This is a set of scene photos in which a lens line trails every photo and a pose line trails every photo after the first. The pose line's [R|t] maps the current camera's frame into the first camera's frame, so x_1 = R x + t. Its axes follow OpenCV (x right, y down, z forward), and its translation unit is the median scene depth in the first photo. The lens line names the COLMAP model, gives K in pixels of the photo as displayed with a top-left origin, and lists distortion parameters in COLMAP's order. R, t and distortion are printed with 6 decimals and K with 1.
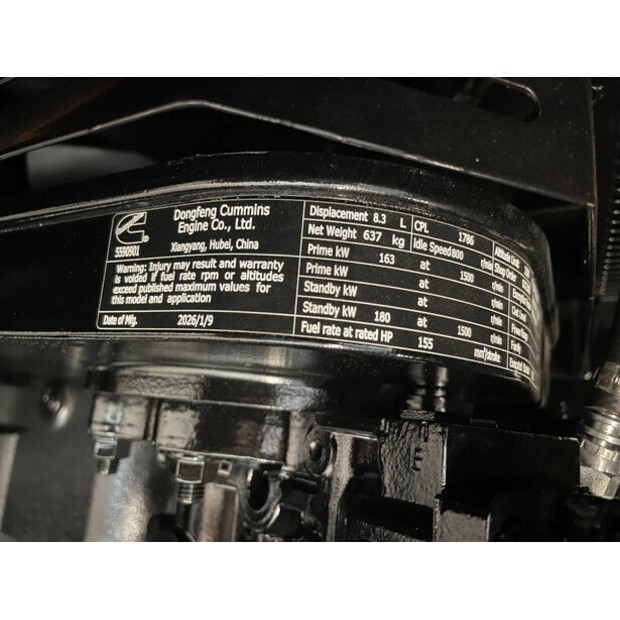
lens RADIAL K [[485.4, 0, 310.0], [0, 485.4, 310.0], [0, 0, 1]] dist [0.066387, -0.081571]
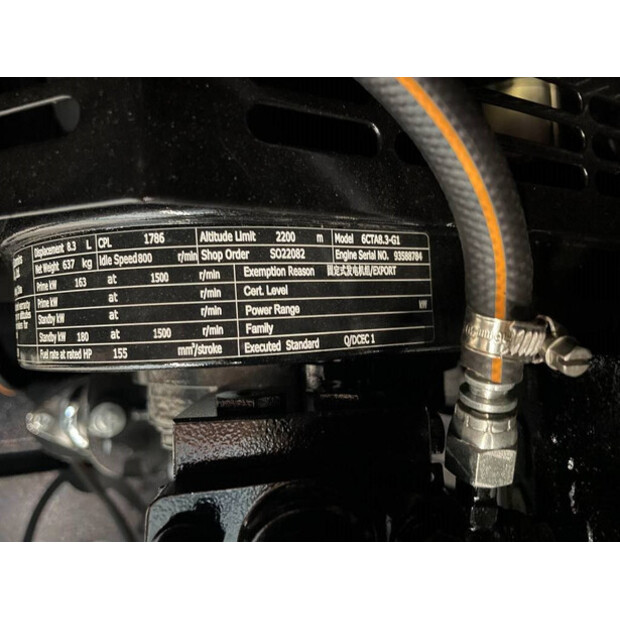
lens RADIAL K [[485.4, 0, 310.0], [0, 485.4, 310.0], [0, 0, 1]] dist [0.066387, -0.081571]
pose [[0.820063, -0.151085, -0.551969, 1.171195], [0.238469, 0.967008, 0.089605, -0.021200], [0.520221, -0.205109, 0.829036, 0.337883]]
